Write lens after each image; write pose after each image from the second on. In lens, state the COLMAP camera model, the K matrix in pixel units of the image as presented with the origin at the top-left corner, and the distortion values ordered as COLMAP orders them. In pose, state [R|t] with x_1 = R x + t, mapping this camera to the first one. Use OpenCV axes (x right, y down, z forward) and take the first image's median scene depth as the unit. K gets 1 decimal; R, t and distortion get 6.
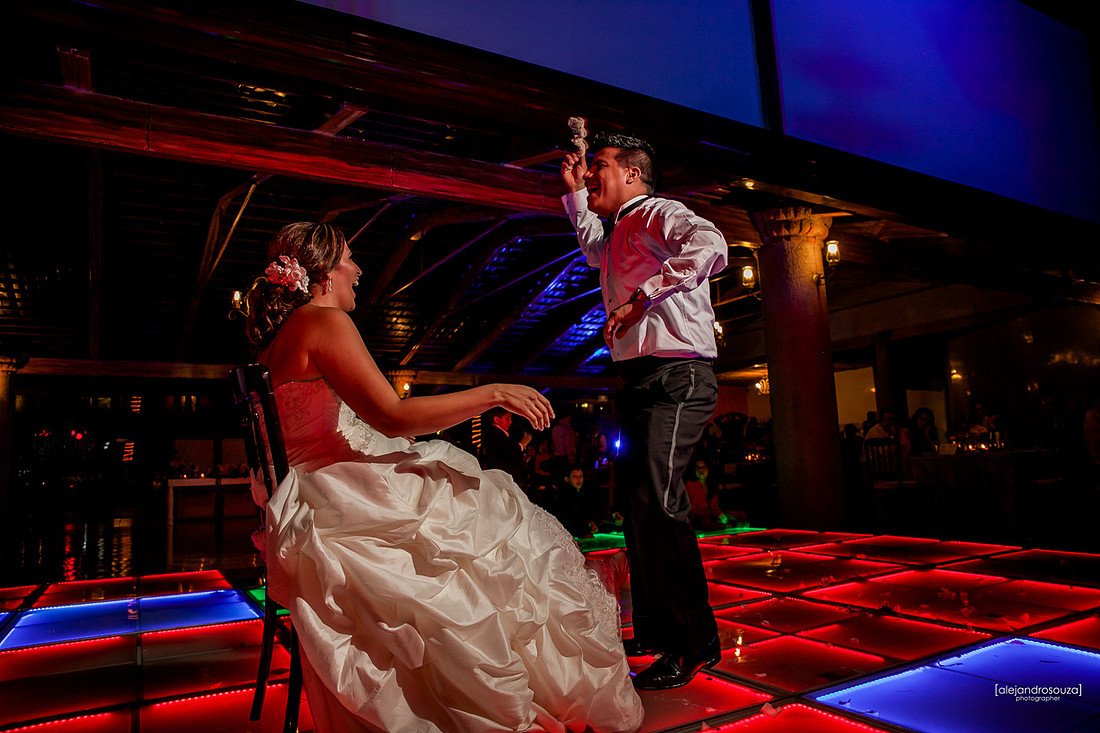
lens RADIAL K [[749.5, 0, 553.7], [0, 749.5, 371.2], [0, 0, 1]] dist [-0.116512, 0.096544]
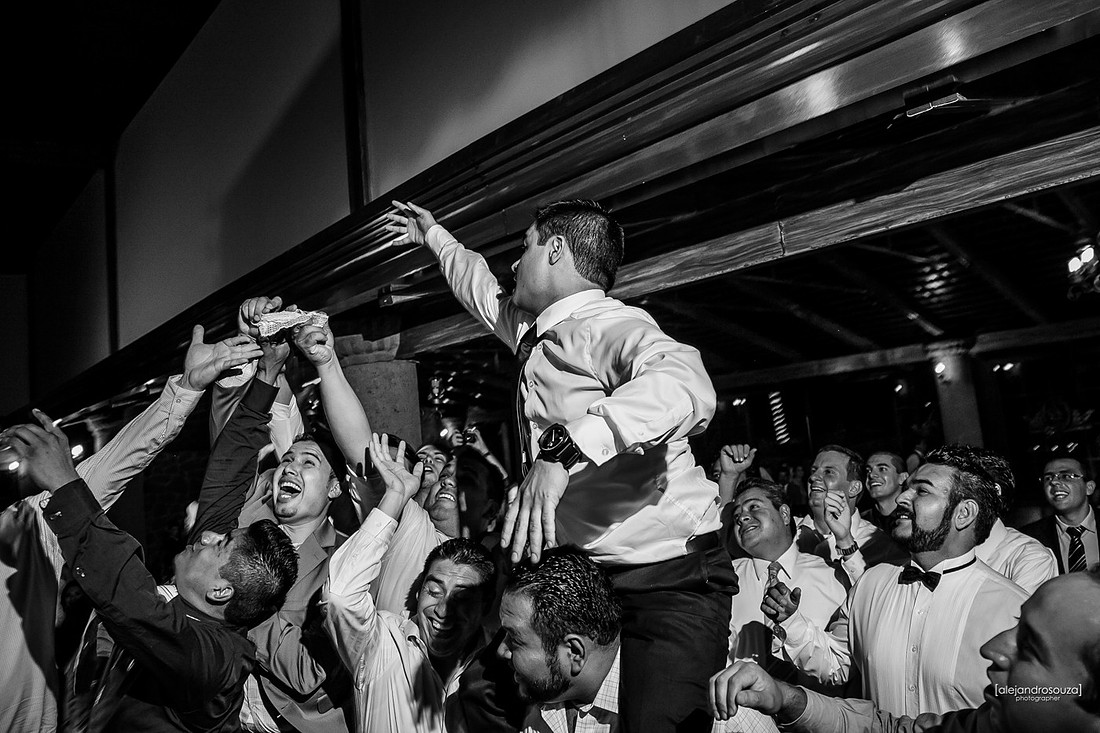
lens RADIAL K [[800.9, 0, 550.0], [0, 800.9, 366.5], [0, 0, 1]] dist [-0.049280, 0.001441]
pose [[0.213073, -0.071432, -0.974421, 0.281927], [0.211085, 0.977136, -0.025474, -0.138546], [0.953962, -0.200258, 0.223280, 0.488205]]
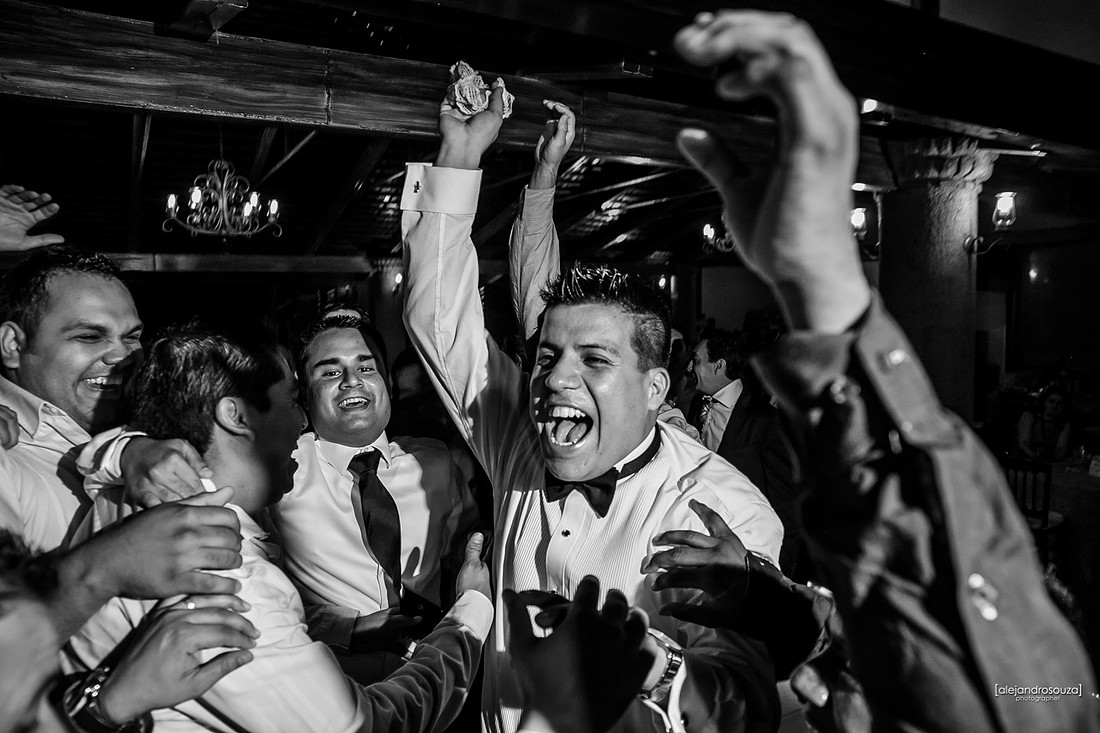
lens RADIAL K [[749.5, 0, 553.7], [0, 749.5, 371.2], [0, 0, 1]] dist [-0.116512, 0.096544]
pose [[0.999697, 0.024603, -0.000626, -0.029522], [-0.023956, 0.978612, 0.204313, -0.138042], [0.005639, -0.204236, 0.978905, 0.306096]]
